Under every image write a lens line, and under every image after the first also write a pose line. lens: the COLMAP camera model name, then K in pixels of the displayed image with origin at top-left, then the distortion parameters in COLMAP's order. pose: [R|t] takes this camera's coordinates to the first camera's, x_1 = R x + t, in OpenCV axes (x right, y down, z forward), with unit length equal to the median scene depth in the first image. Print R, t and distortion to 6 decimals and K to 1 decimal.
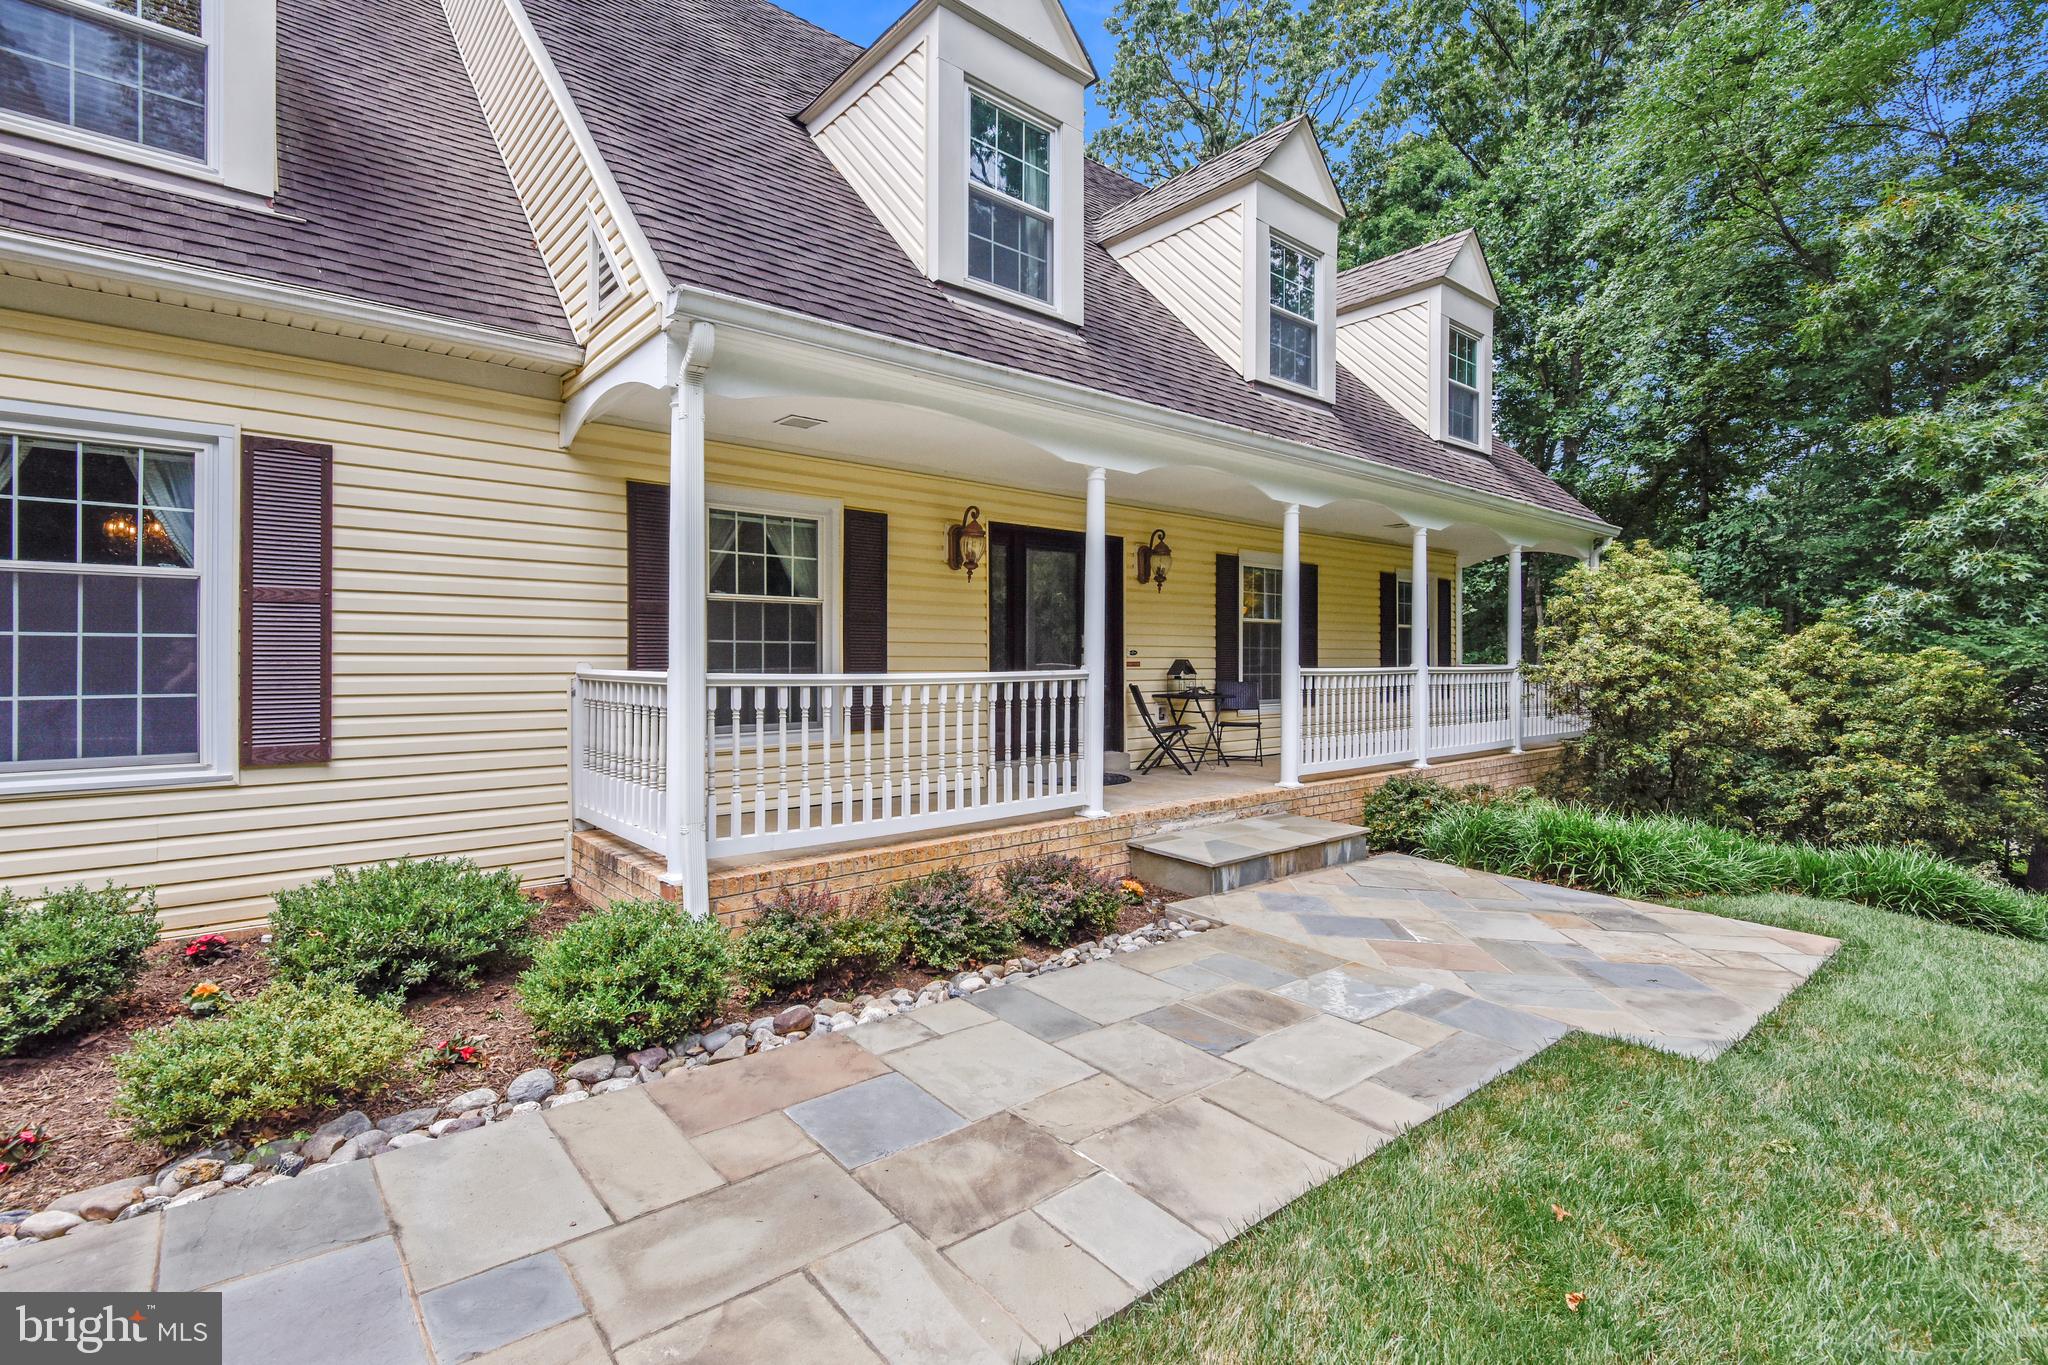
lens RADIAL K [[965.7, 0, 1045.6], [0, 965.7, 663.7], [0, 0, 1]] dist [0.008897, -0.003000]
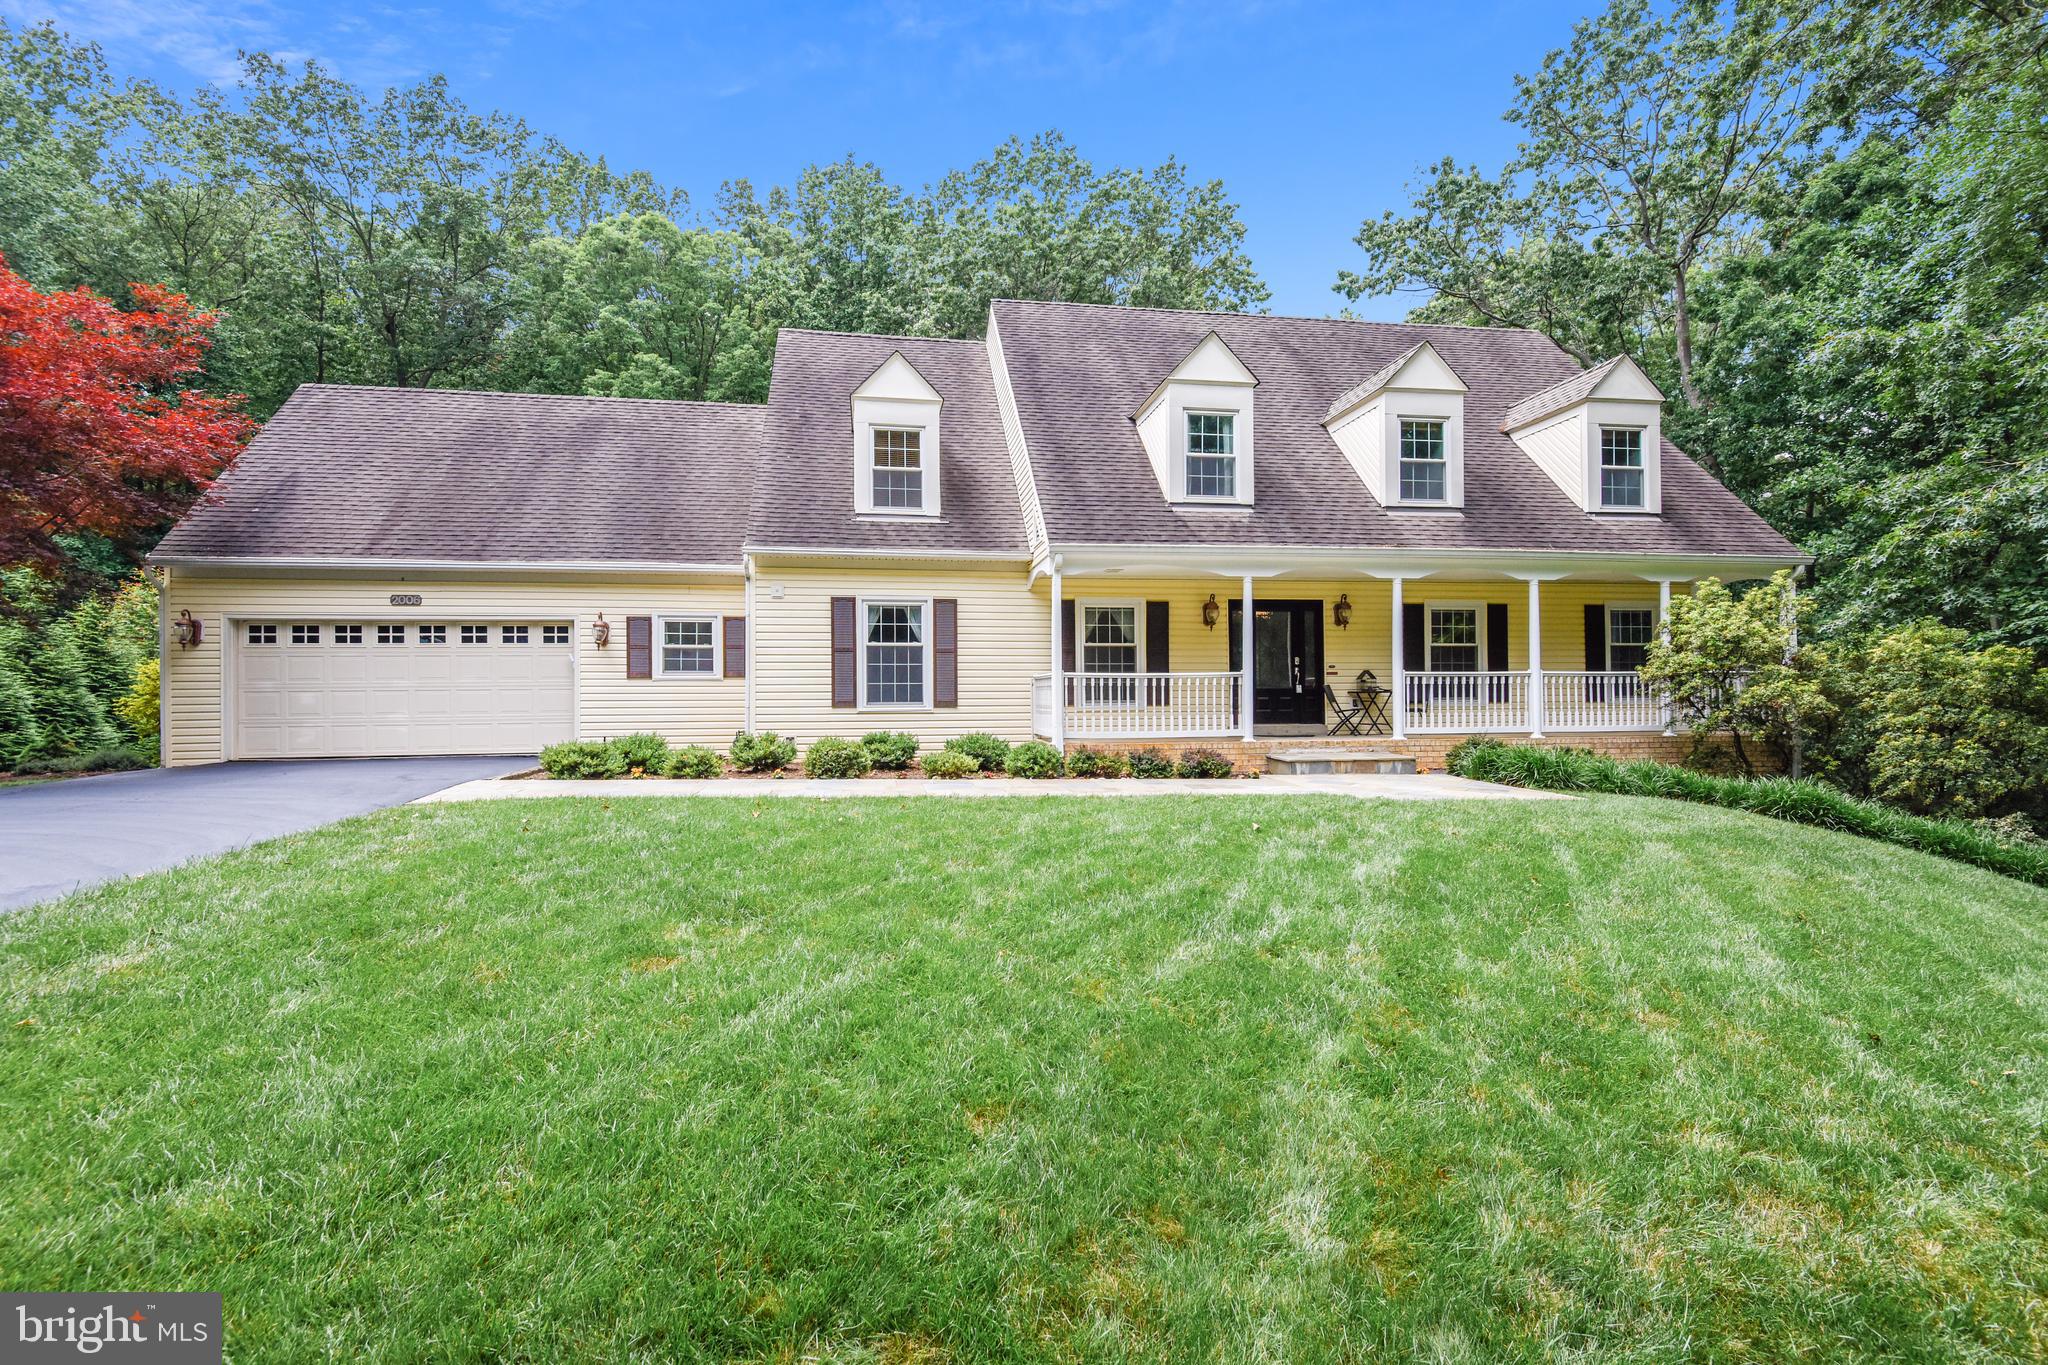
lens RADIAL K [[965.7, 0, 988.5], [0, 965.7, 695.1], [0, 0, 1]] dist [0.008897, -0.003000]
pose [[0.832021, -0.010810, -0.554638, 0.735361], [0.004671, 0.999911, -0.012482, 0.079141], [0.554724, 0.007794, 0.831998, -1.052116]]
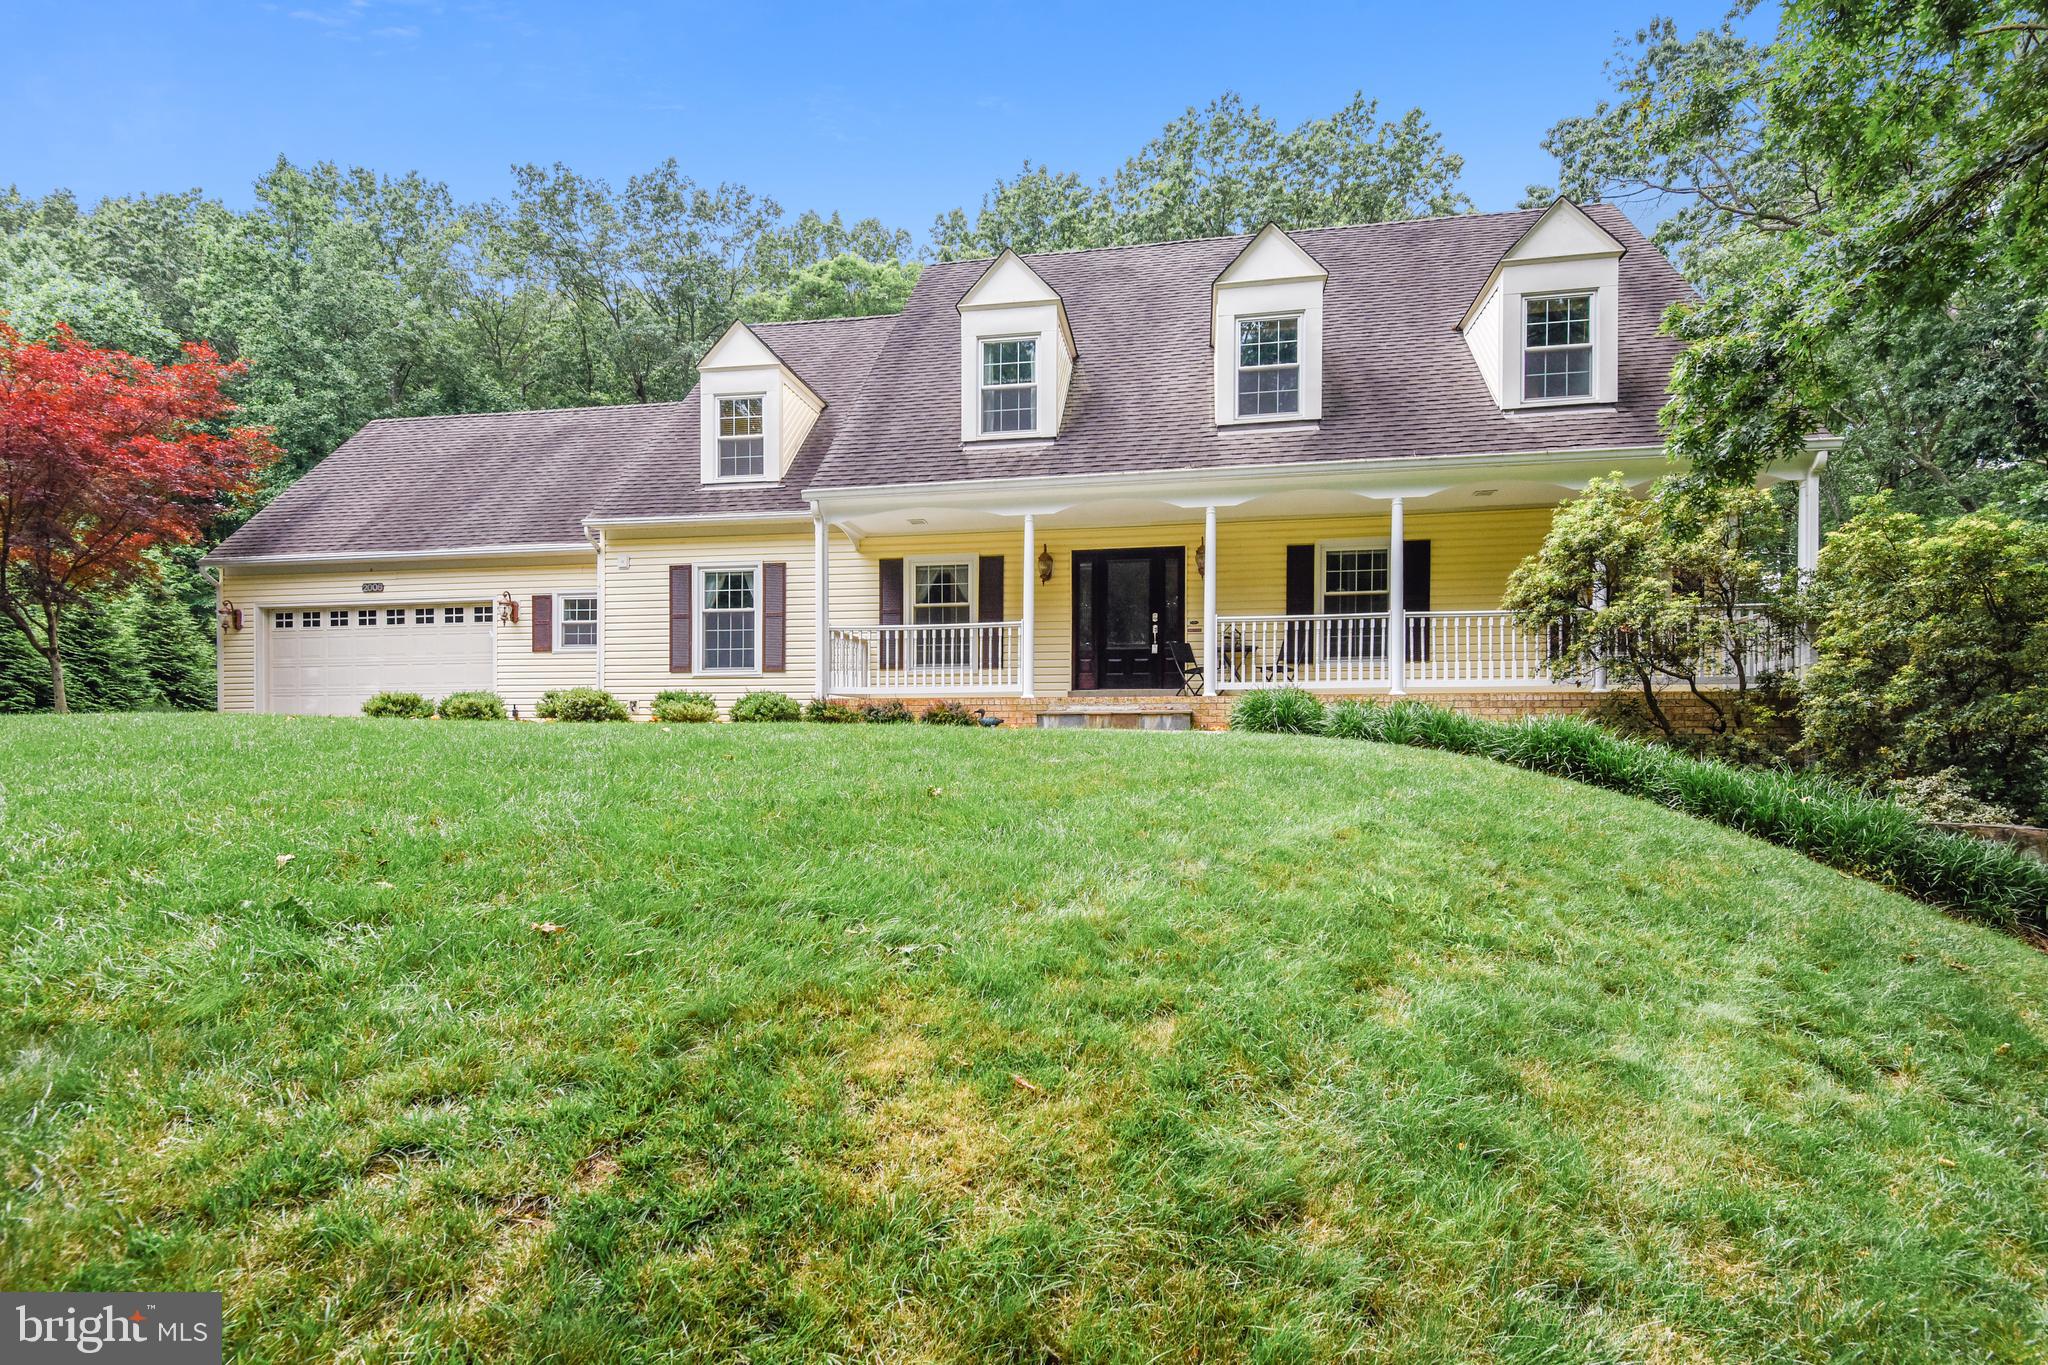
lens RADIAL K [[965.7, 0, 997.8], [0, 965.7, 758.3], [0, 0, 1]] dist [0.008897, -0.003000]
pose [[0.608302, 0.013450, -0.793592, 1.502868], [-0.003841, 0.999895, 0.014003, 0.245147], [0.793697, -0.005470, 0.608289, -0.203568]]
